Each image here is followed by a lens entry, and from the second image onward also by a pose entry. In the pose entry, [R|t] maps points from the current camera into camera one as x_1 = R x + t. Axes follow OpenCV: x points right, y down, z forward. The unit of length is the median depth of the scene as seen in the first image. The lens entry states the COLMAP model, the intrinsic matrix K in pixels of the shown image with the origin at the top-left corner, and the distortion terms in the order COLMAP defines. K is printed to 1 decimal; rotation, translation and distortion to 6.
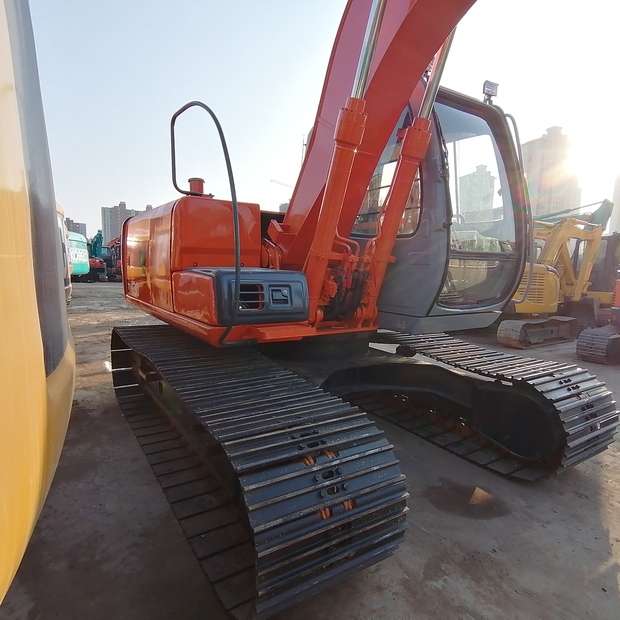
lens RADIAL K [[420.8, 0, 310.0], [0, 420.8, 310.0], [0, 0, 1]] dist [0.016502, -0.008753]
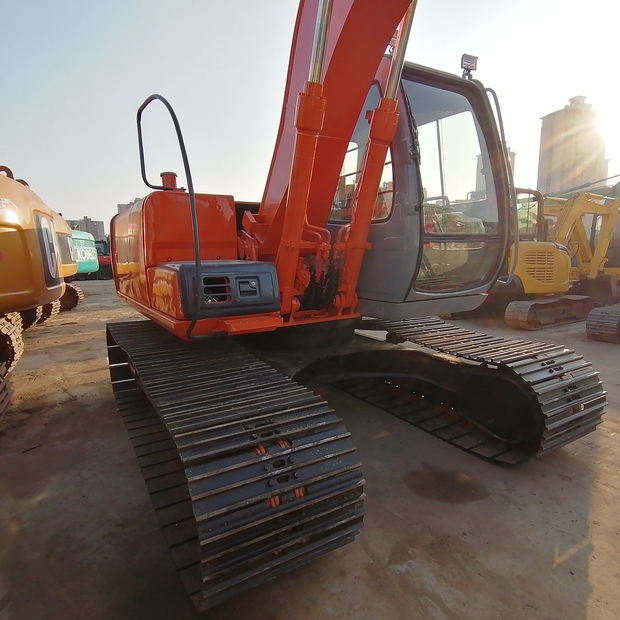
lens RADIAL K [[422.5, 0, 311.8], [0, 422.5, 312.7], [0, 0, 1]] dist [0.011257, -0.001259]
pose [[0.998402, -0.037426, -0.042340, 0.110977], [0.038837, 0.998700, 0.033005, -0.000871], [0.041050, -0.034597, 0.998558, 0.001999]]
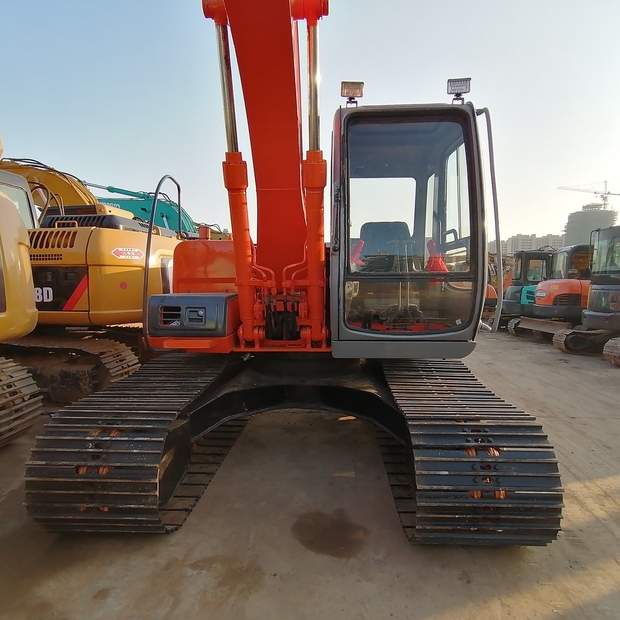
lens RADIAL K [[420.8, 0, 310.0], [0, 420.8, 310.0], [0, 0, 1]] dist [0.016502, -0.008753]
pose [[0.807133, 0.014072, -0.590202, 0.876202], [-0.043495, 0.998416, -0.035677, -0.018856], [0.588765, 0.054467, 0.806467, 0.170336]]
